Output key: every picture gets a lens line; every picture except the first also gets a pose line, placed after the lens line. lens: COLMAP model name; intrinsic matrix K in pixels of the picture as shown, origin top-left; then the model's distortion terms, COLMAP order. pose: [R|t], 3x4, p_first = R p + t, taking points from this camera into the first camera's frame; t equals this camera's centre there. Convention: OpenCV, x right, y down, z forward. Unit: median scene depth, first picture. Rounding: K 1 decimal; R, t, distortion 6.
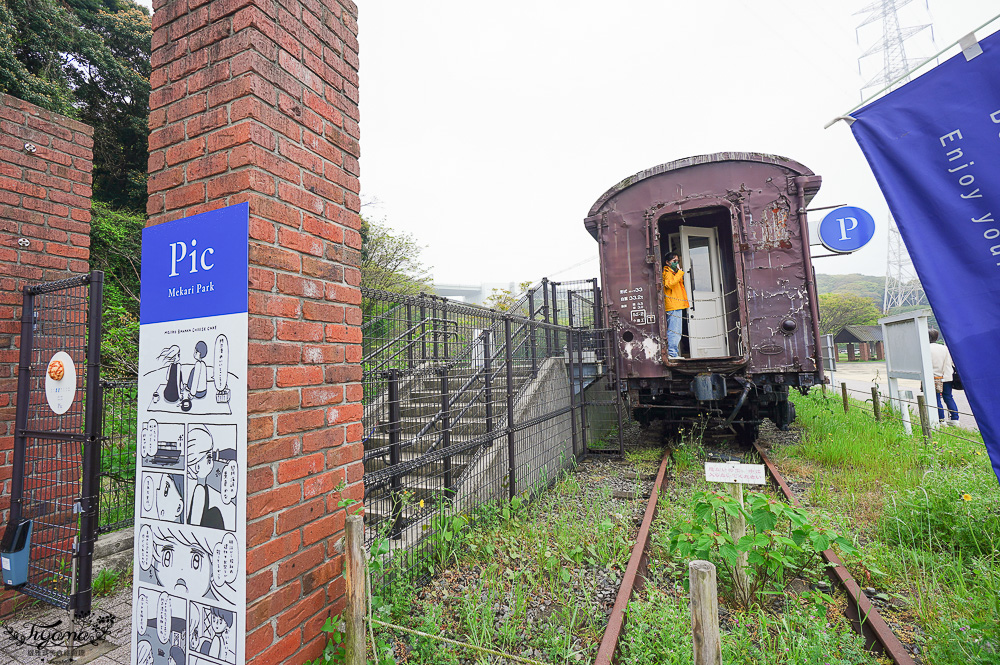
lens RADIAL K [[453.1, 0, 497.9], [0, 453.1, 328.0], [0, 0, 1]] dist [-0.005795, 0.000388]
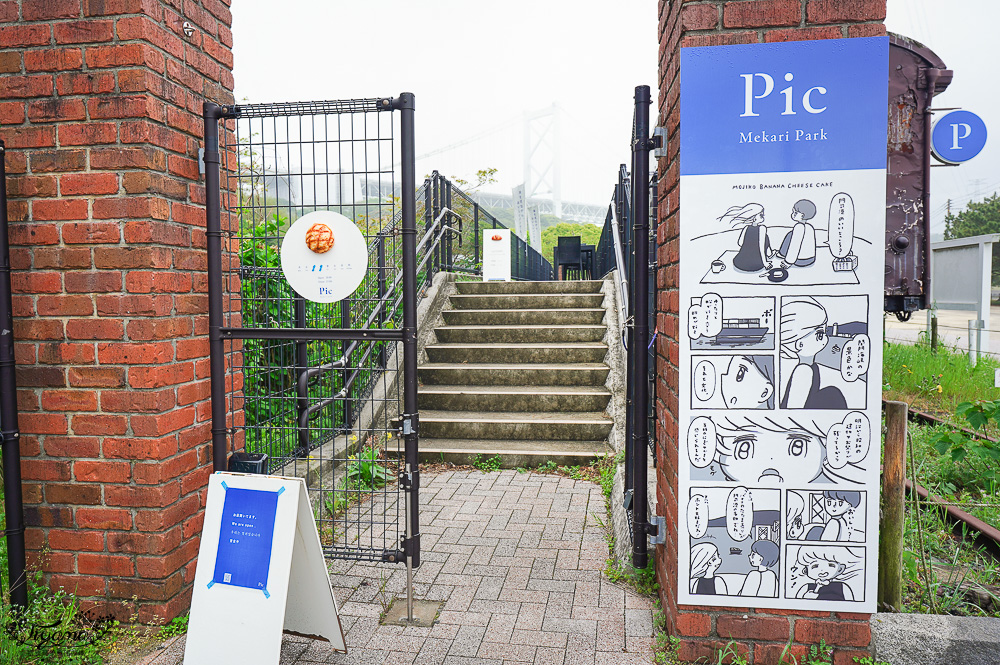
lens RADIAL K [[650.5, 0, 501.3], [0, 650.5, 332.9], [0, 0, 1]] dist [-0.005623, 0.002635]
pose [[0.958396, 0.011212, 0.285223, -1.535907], [-0.049891, 0.990427, 0.128707, 0.147112], [-0.281049, -0.137583, 0.949780, -0.031786]]
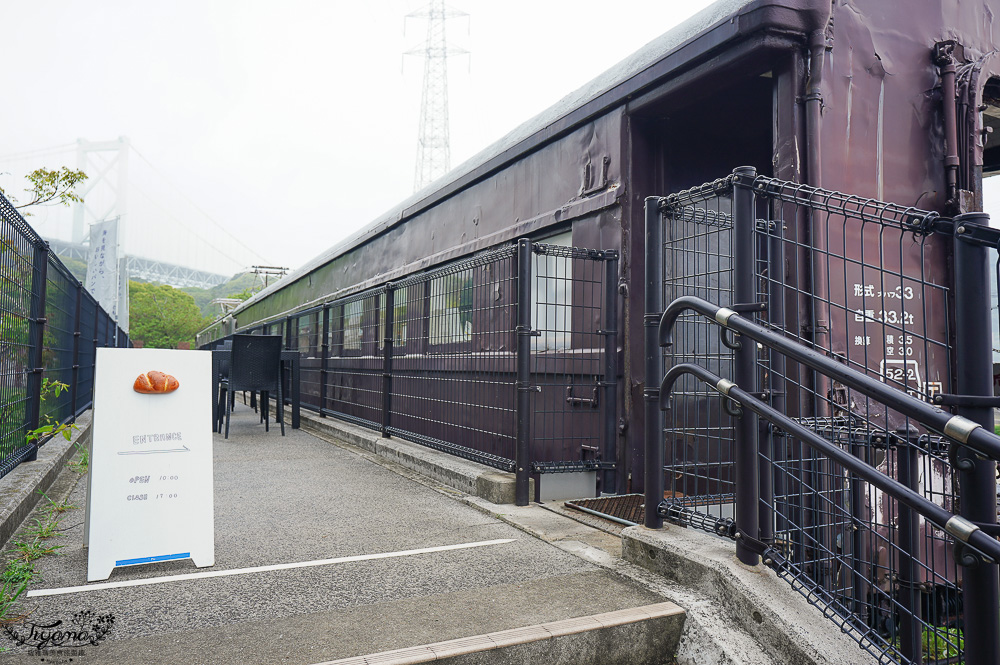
lens RADIAL K [[685.4, 0, 500.8], [0, 685.4, 328.8], [0, 0, 1]] dist [0.000946, 0.000245]
pose [[0.626826, 0.093478, 0.773531, -0.782782], [-0.105160, 0.993843, -0.034885, -0.062668], [-0.772030, -0.059478, 0.632797, 3.458382]]
